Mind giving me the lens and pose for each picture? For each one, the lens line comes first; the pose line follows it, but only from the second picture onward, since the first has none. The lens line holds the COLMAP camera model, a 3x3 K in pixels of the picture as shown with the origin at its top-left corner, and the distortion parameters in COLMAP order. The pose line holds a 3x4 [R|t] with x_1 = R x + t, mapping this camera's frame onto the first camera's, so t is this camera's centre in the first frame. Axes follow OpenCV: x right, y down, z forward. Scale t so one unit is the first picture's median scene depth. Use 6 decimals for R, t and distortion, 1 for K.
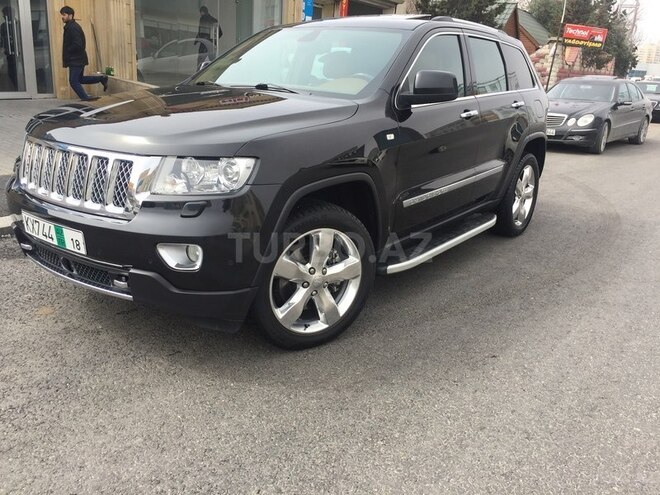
lens RADIAL K [[567.2, 0, 331.9], [0, 567.2, 248.7], [0, 0, 1]] dist [0.070696, -0.101817]
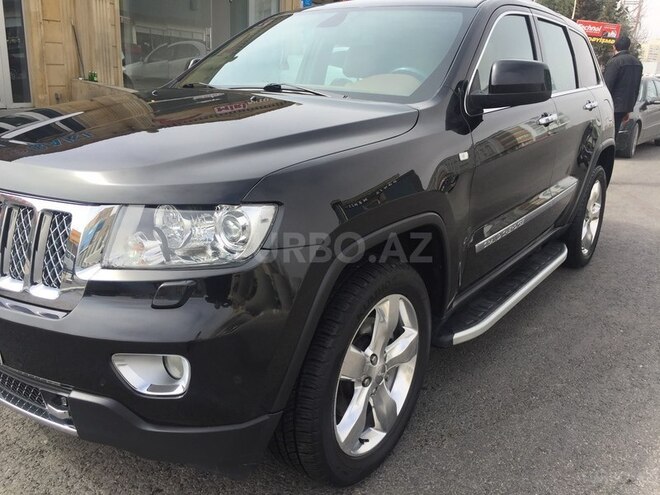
lens RADIAL K [[567.2, 0, 330.8], [0, 567.2, 248.0], [0, 0, 1]] dist [0.070696, -0.101817]
pose [[0.999818, -0.018703, 0.003812, -0.056118], [0.018730, 0.999798, -0.007257, -0.075297], [-0.003676, 0.007327, 0.999966, 0.281023]]
